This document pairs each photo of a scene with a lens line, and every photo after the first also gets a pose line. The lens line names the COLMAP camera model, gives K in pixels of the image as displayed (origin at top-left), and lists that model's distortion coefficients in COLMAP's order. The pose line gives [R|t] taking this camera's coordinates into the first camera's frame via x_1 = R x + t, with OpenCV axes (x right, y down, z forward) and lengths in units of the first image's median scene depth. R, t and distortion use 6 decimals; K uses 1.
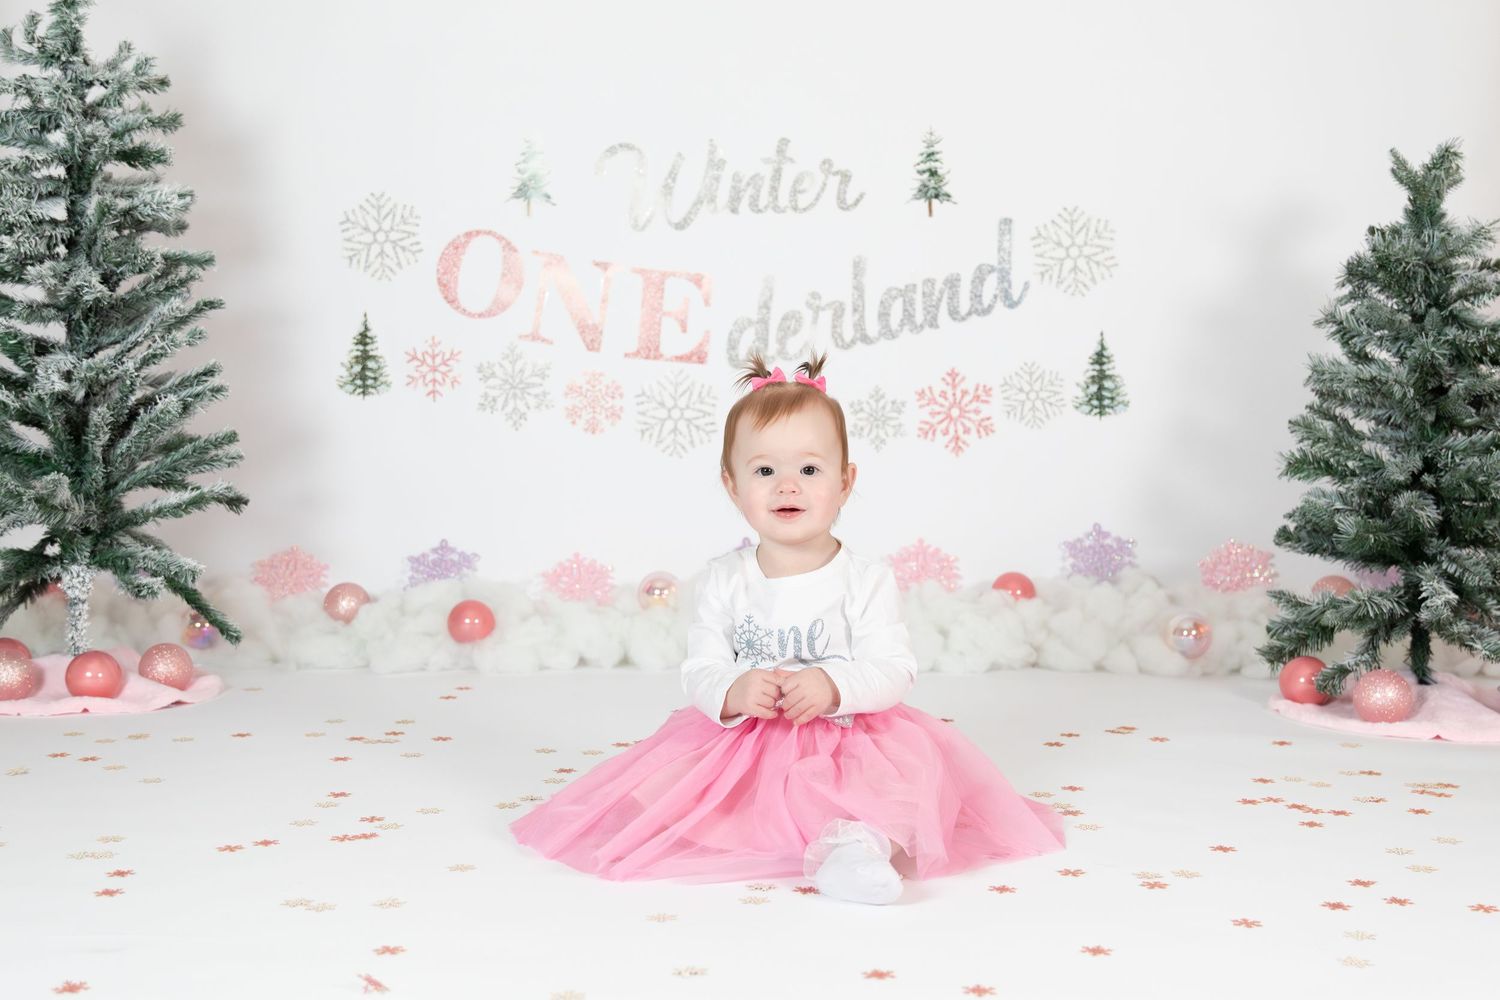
lens RADIAL K [[1859.0, 0, 750.0], [0, 1859.0, 500.0], [0, 0, 1]] dist [-0.001306, 0.015830]
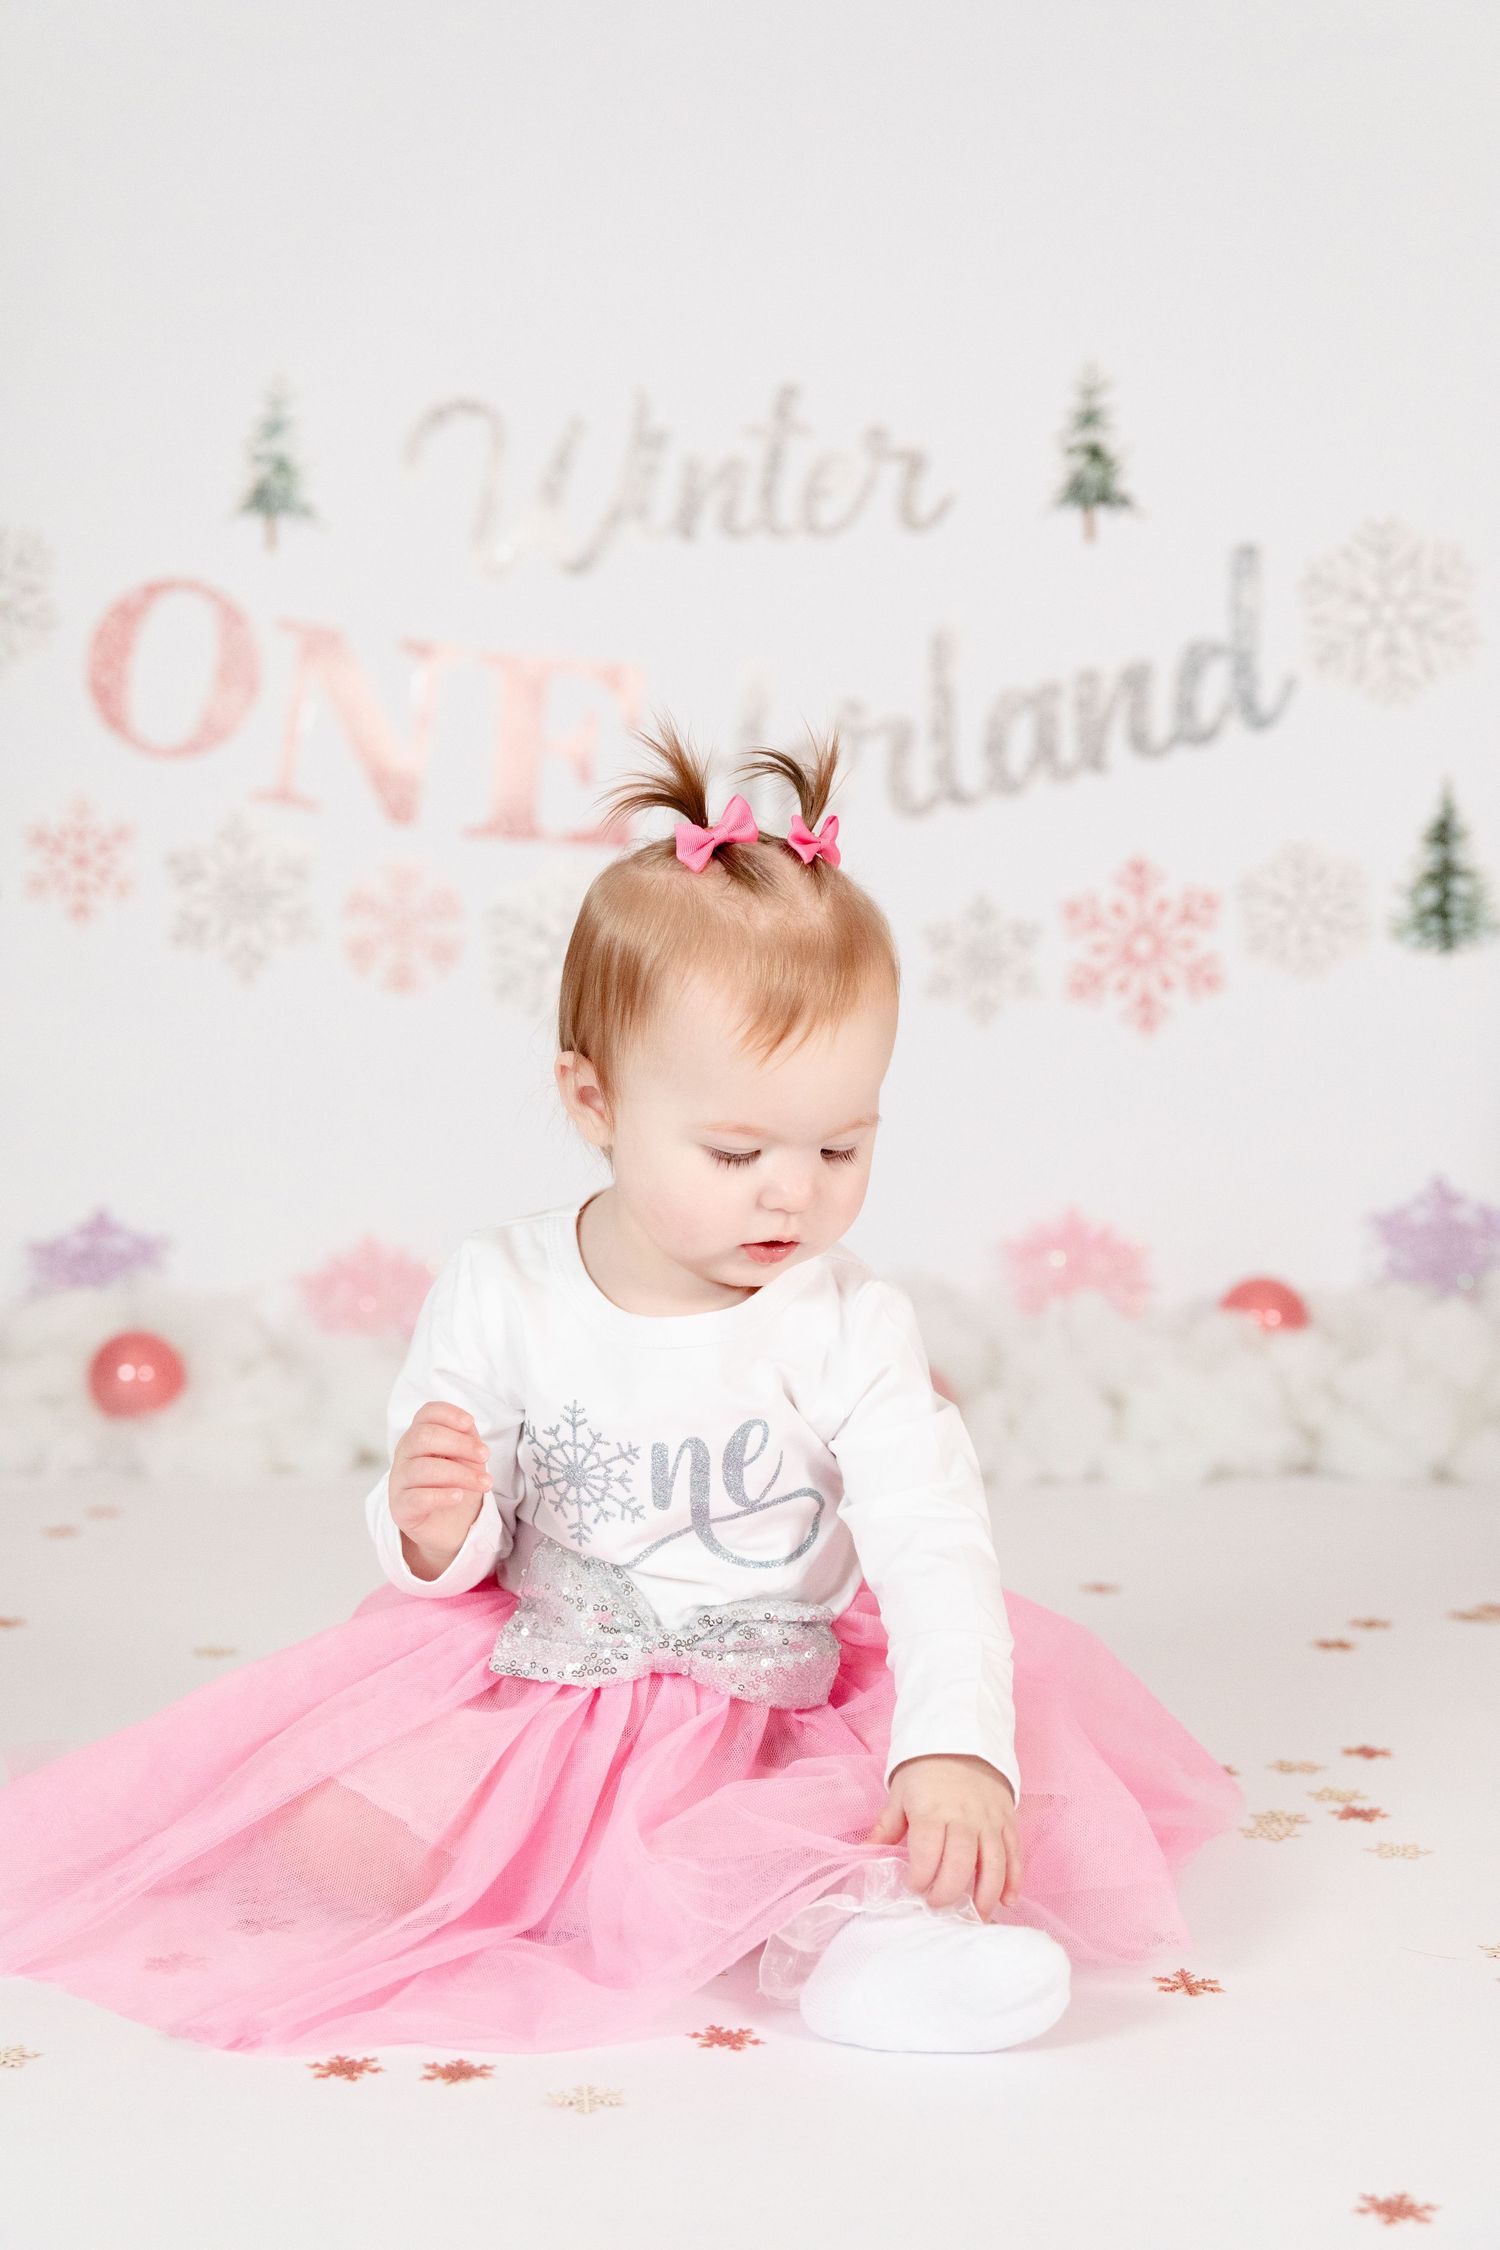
lens RADIAL K [[3240.7, 0, 730.3], [0, 3240.7, 1121.9], [0, 0, 1]] dist [0.002825, 0.070180]
pose [[0.999240, 0.000030, -0.038970, 0.035944], [-0.000708, 0.999849, -0.017385, 0.013397], [0.038963, 0.017399, 0.999089, 0.152542]]
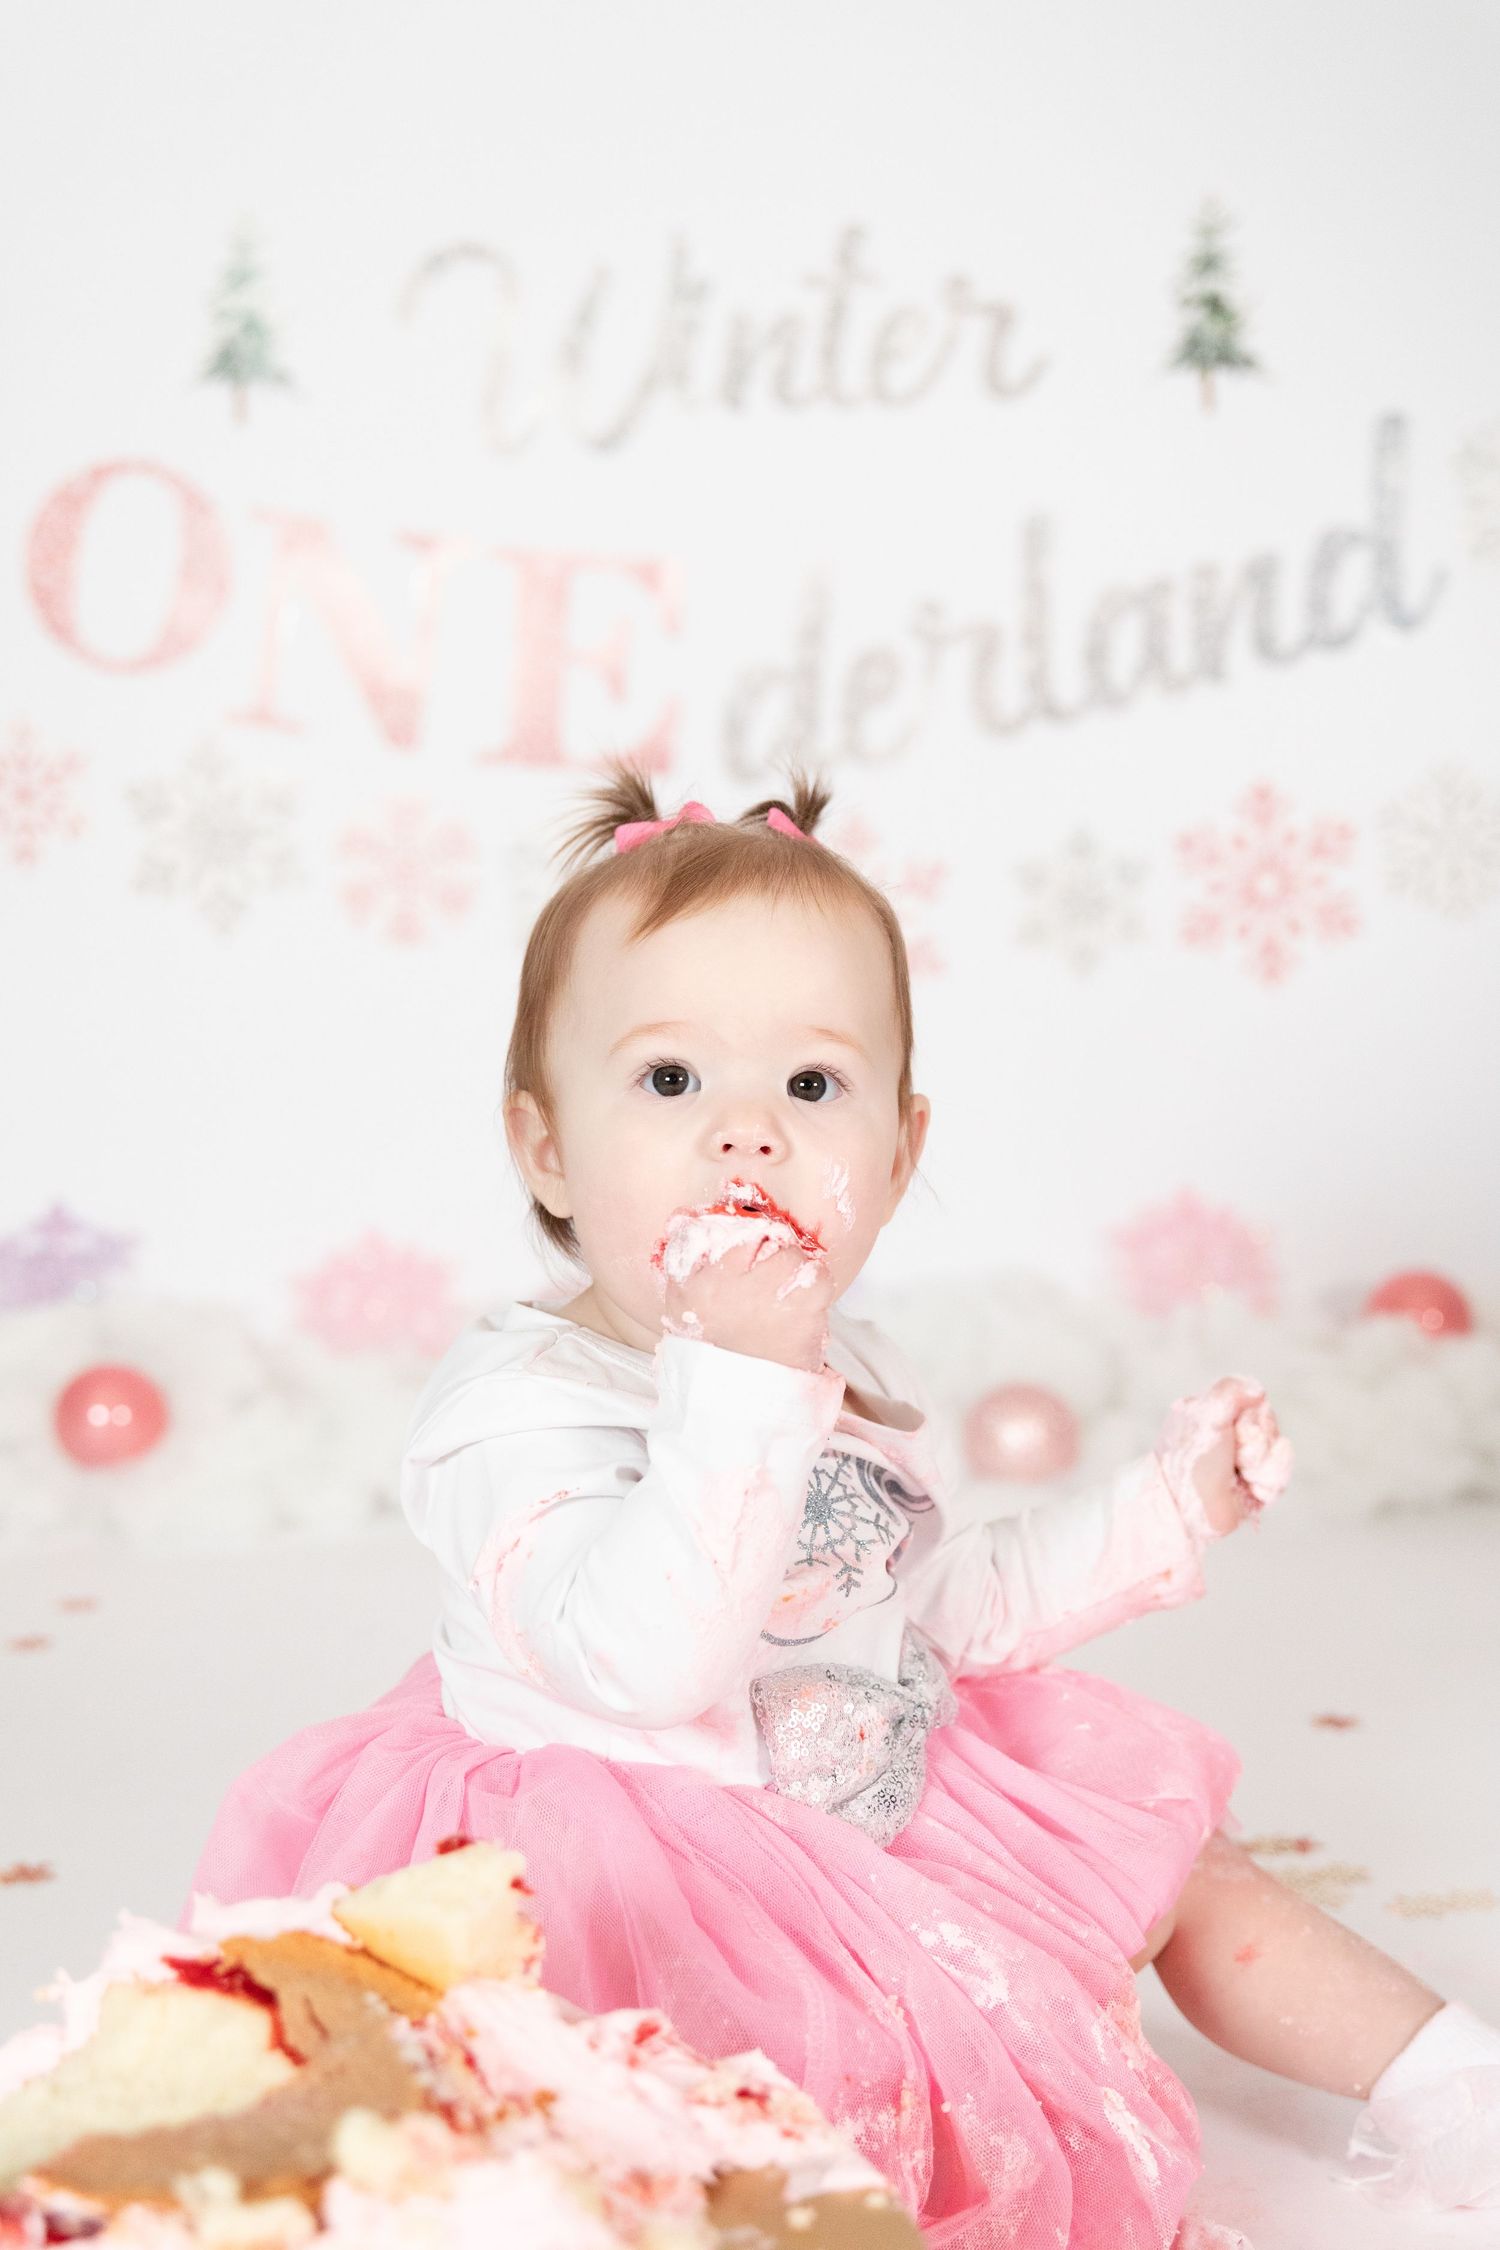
lens RADIAL K [[2956.0, 0, 750.0], [0, 2956.0, 1125.0], [0, 0, 1]] dist [0.025944, 0.023199]
pose [[0.999874, -0.013291, 0.008643, -0.012981], [0.012900, 0.998958, 0.043773, -0.023826], [-0.009216, -0.043656, 0.999004, 0.332372]]
